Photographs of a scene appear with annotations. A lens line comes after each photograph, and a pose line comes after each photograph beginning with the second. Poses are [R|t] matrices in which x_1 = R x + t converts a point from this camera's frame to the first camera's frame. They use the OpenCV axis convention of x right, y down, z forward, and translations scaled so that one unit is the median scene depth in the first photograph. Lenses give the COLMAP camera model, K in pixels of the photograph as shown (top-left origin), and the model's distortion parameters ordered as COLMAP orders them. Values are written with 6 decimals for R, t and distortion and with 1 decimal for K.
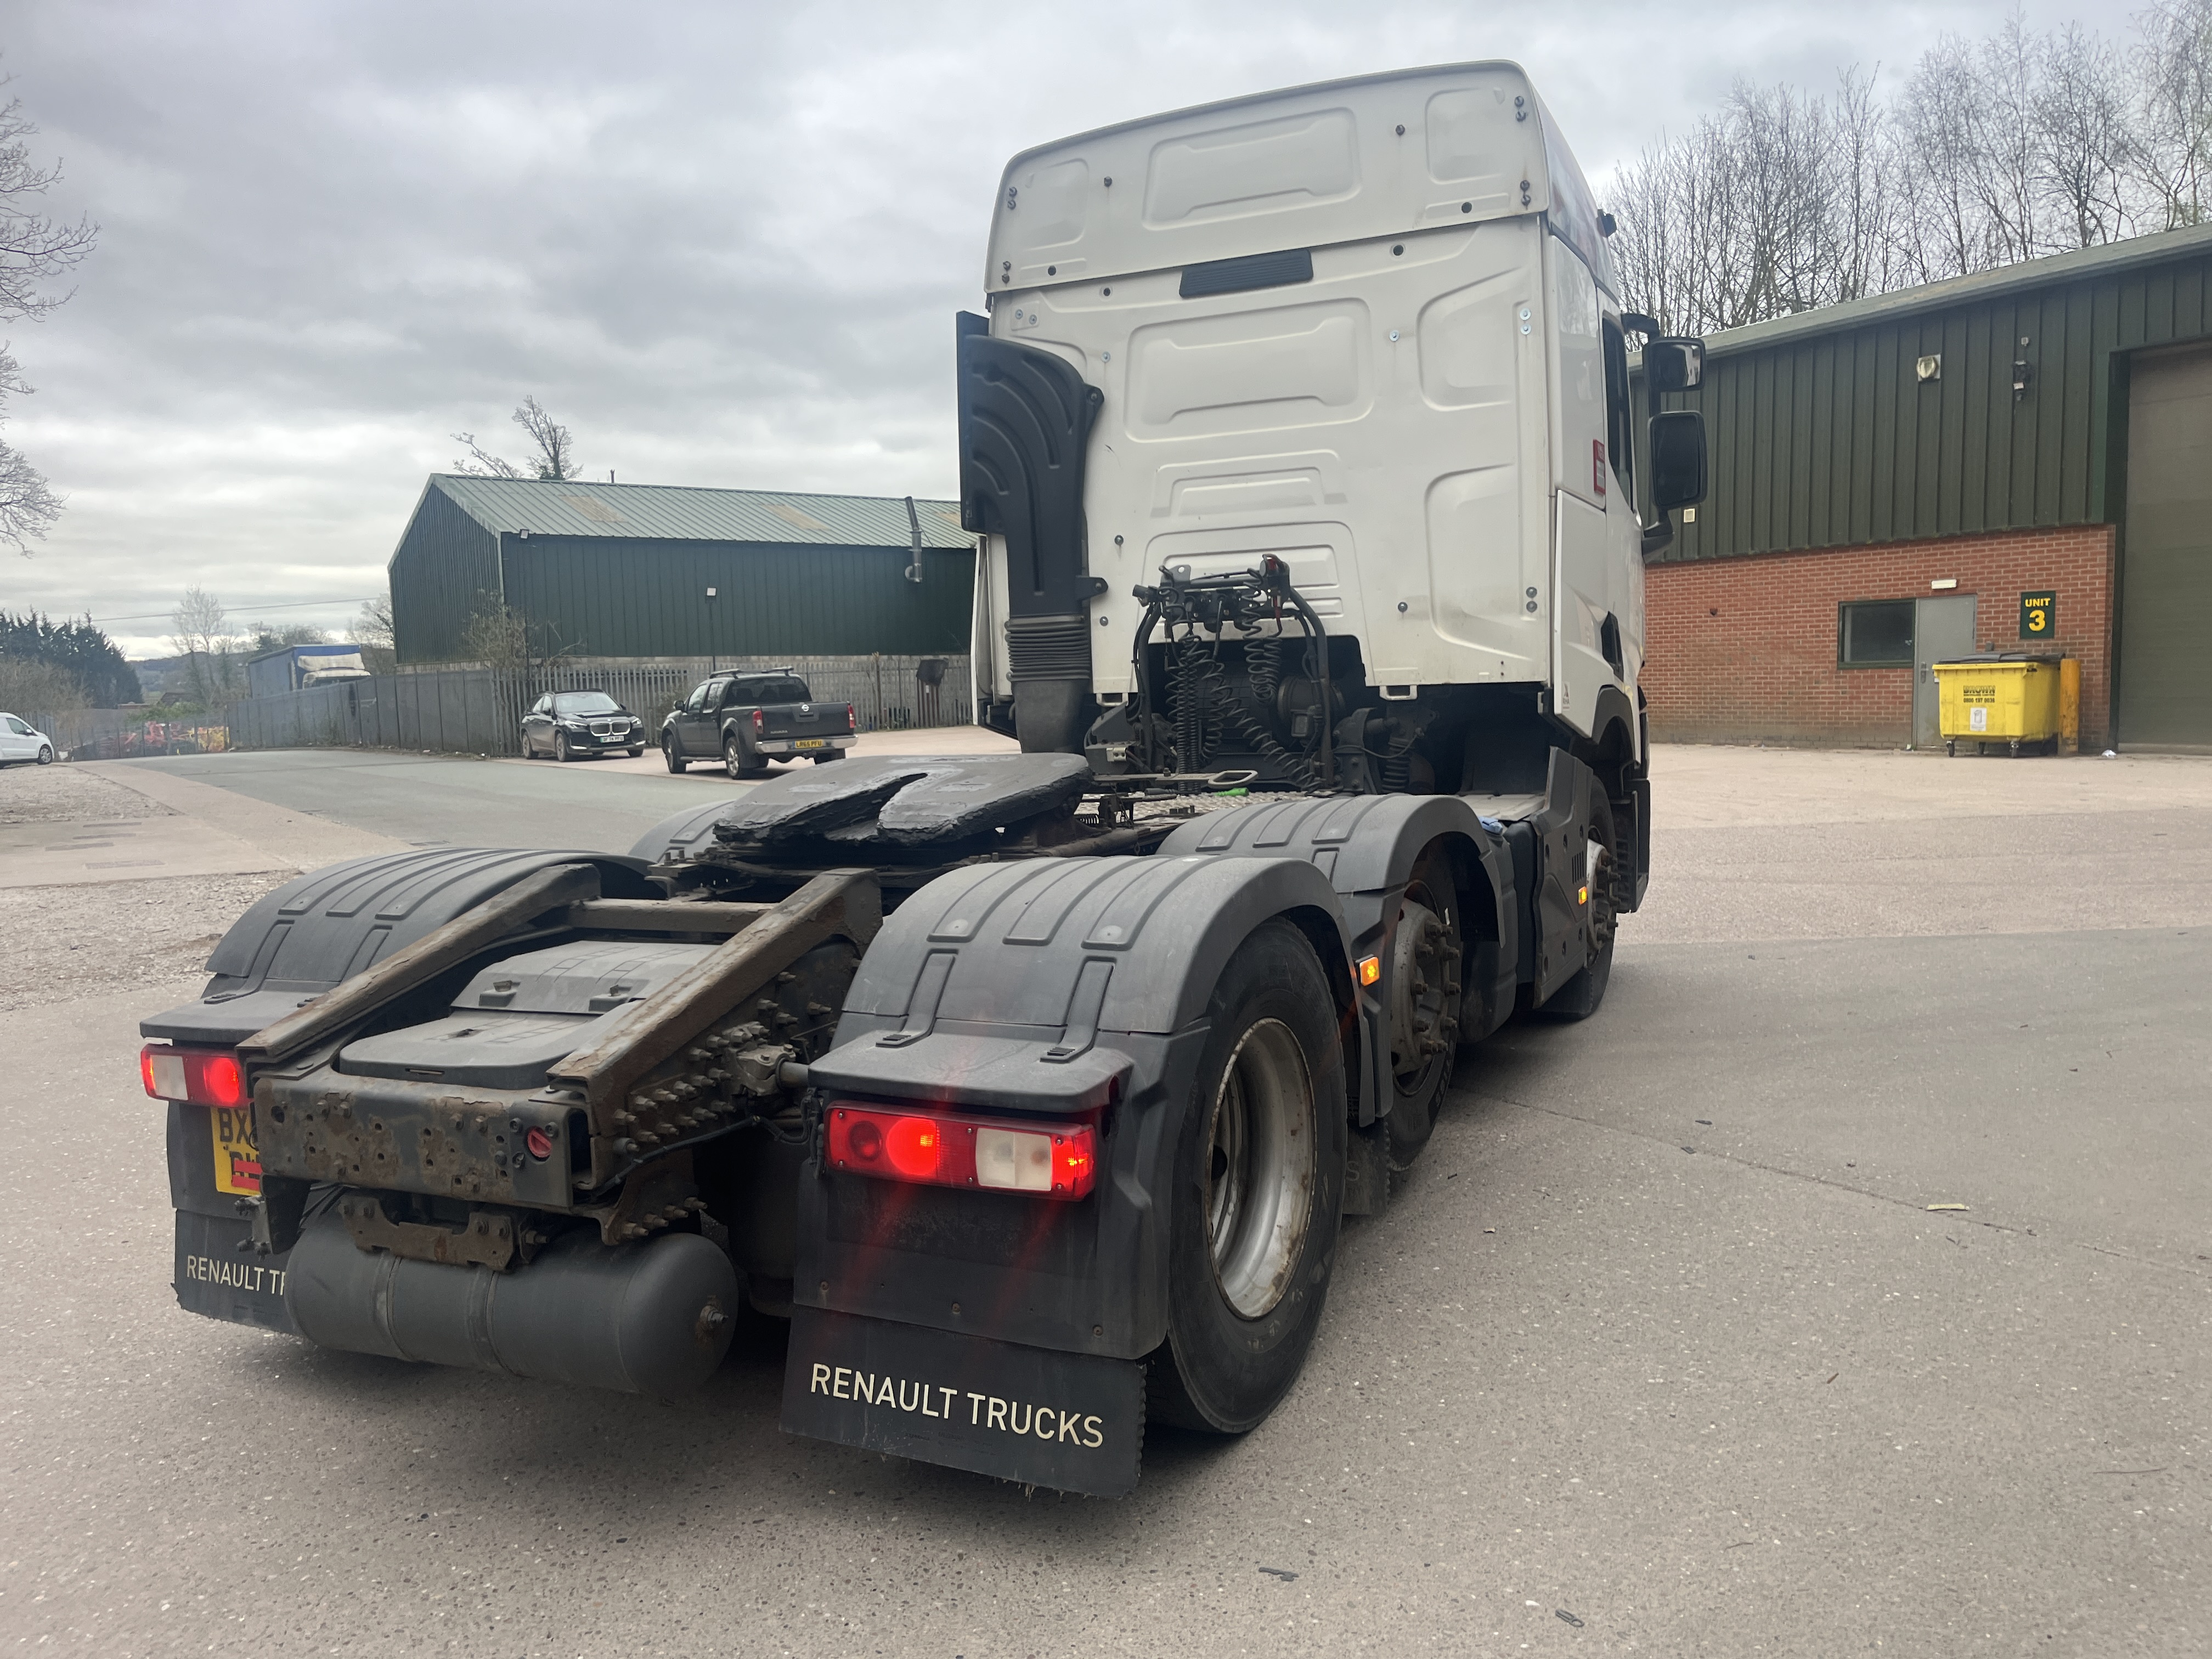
lens RADIAL K [[1679.4, 0, 1106.6], [0, 1679.4, 837.7], [0, 0, 1]] dist [0.004608, -0.002519]
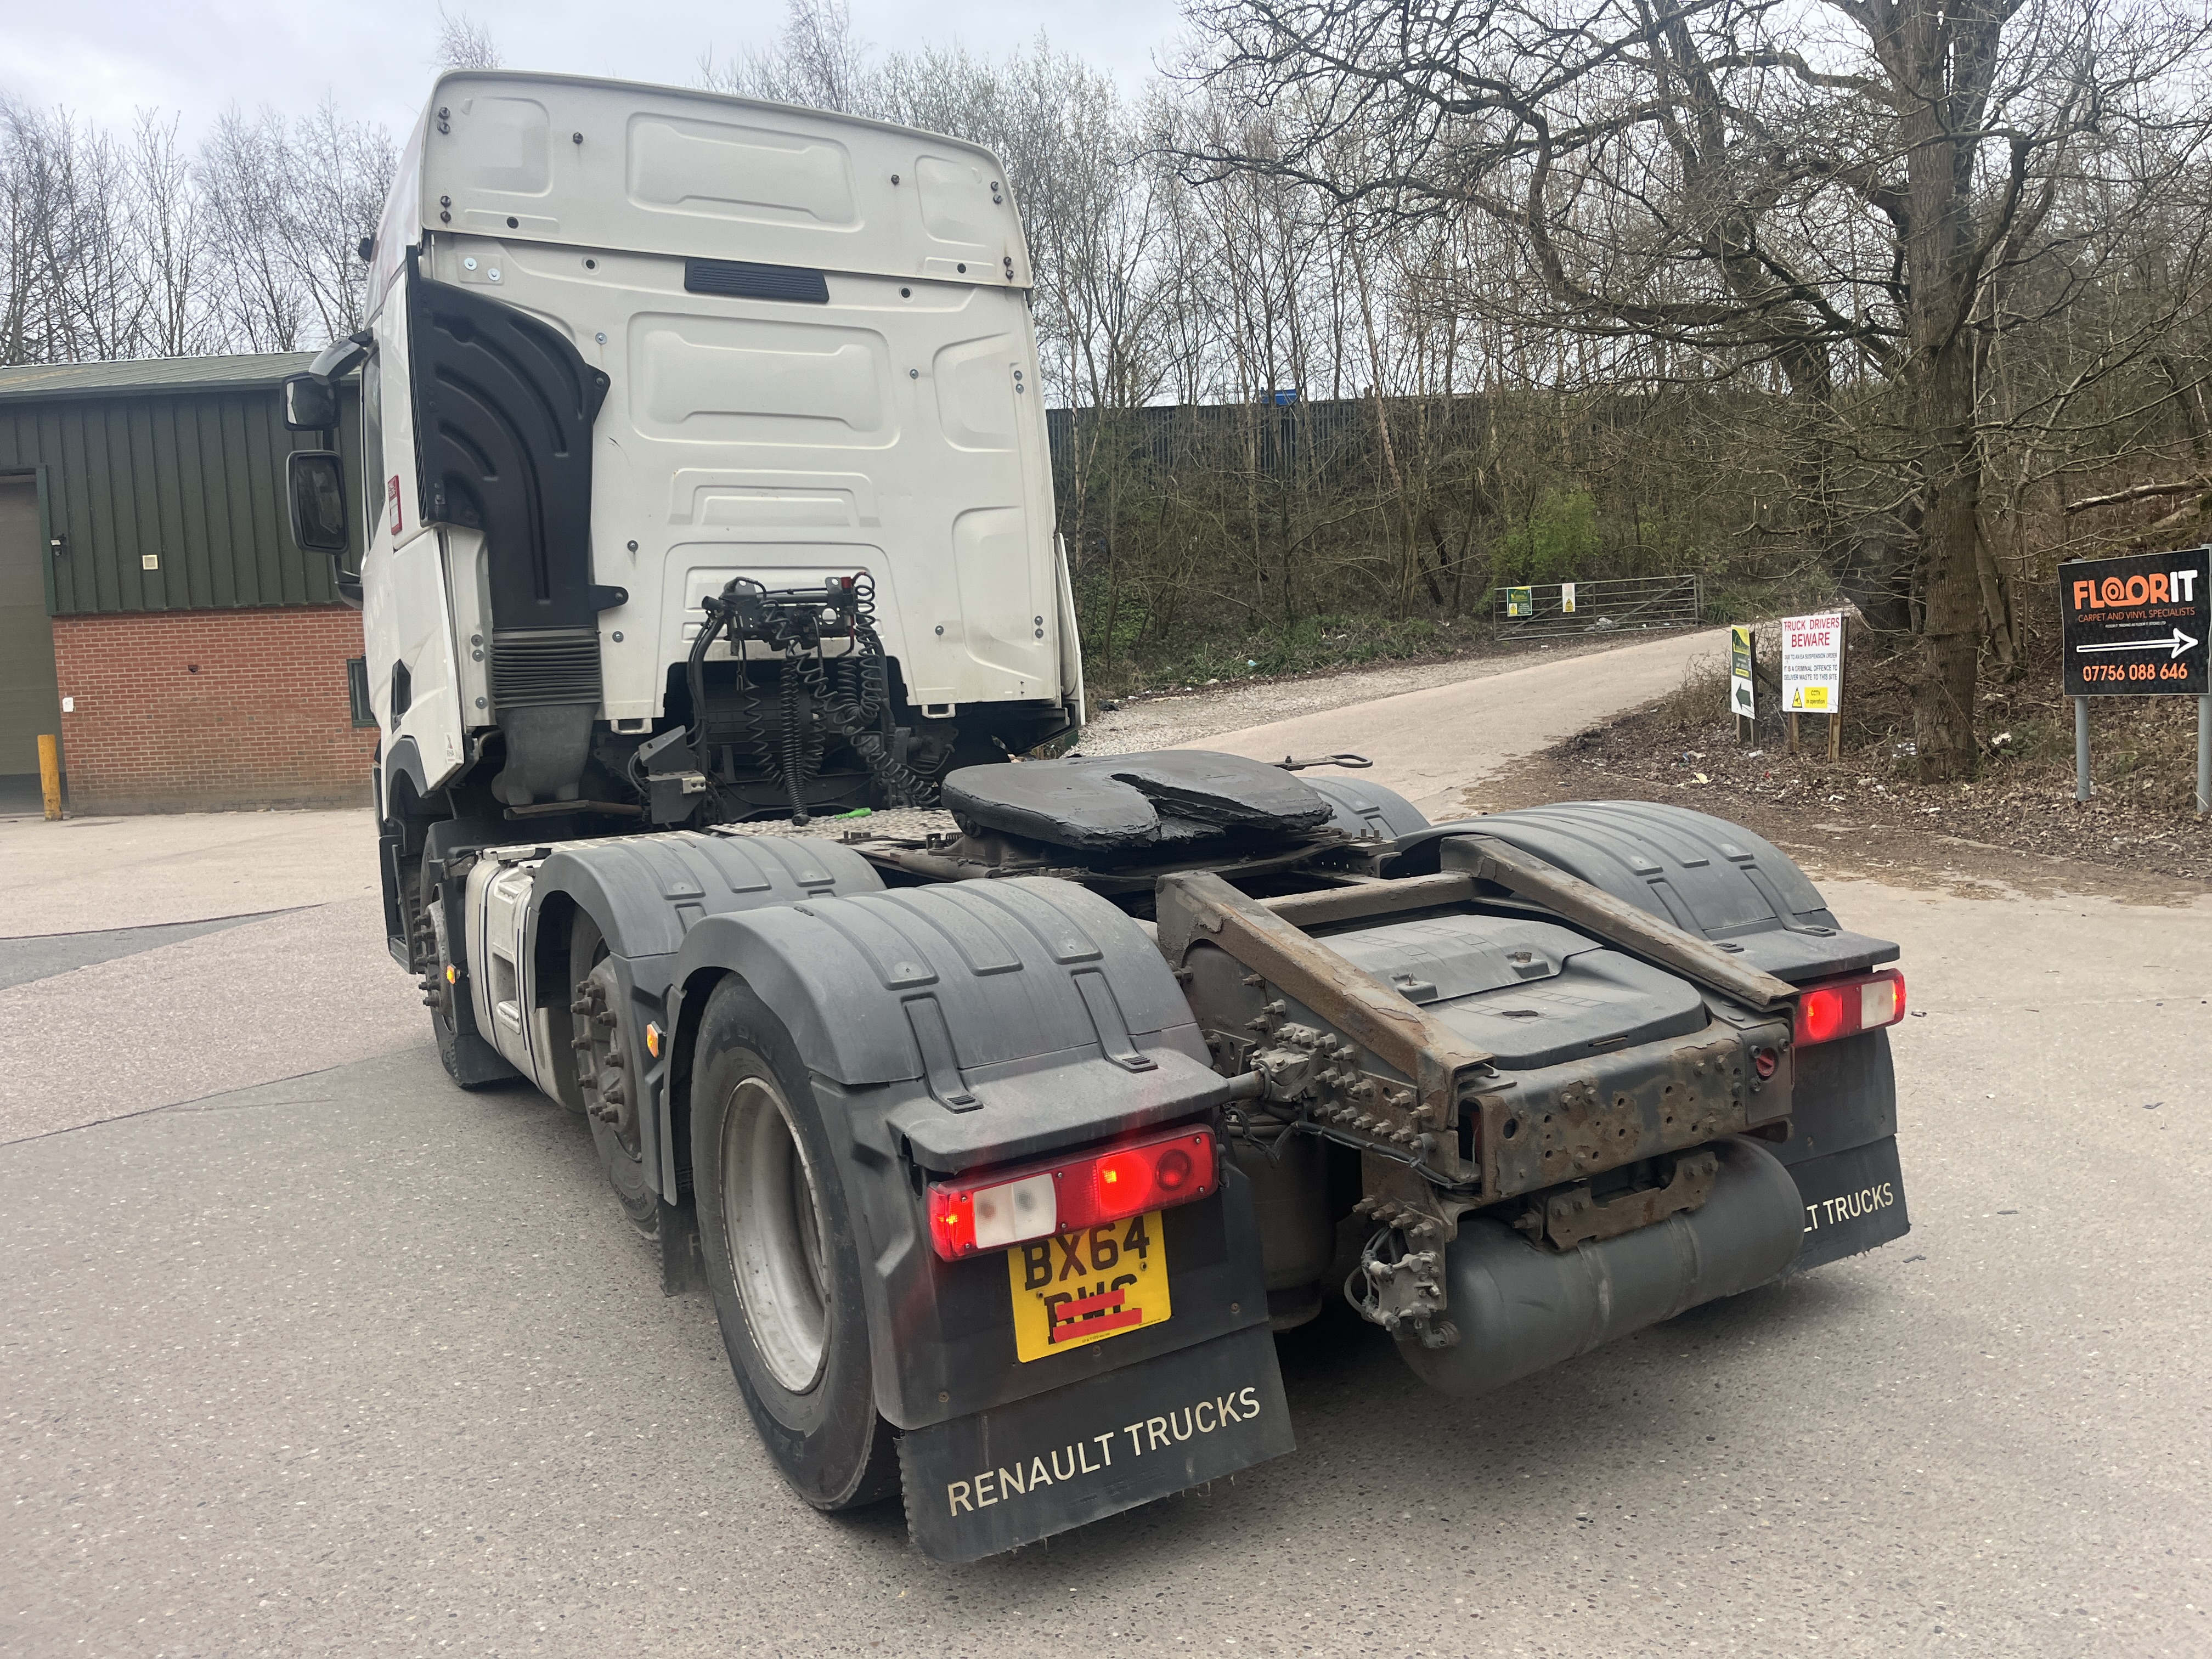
lens RADIAL K [[1679.4, 0, 1164.3], [0, 1679.4, 827.7], [0, 0, 1]] dist [0.004608, -0.002519]
pose [[0.528131, -0.066652, 0.846543, -0.640059], [0.106141, 0.994278, 0.012066, -0.011202], [-0.842503, 0.083481, 0.532184, 0.322263]]
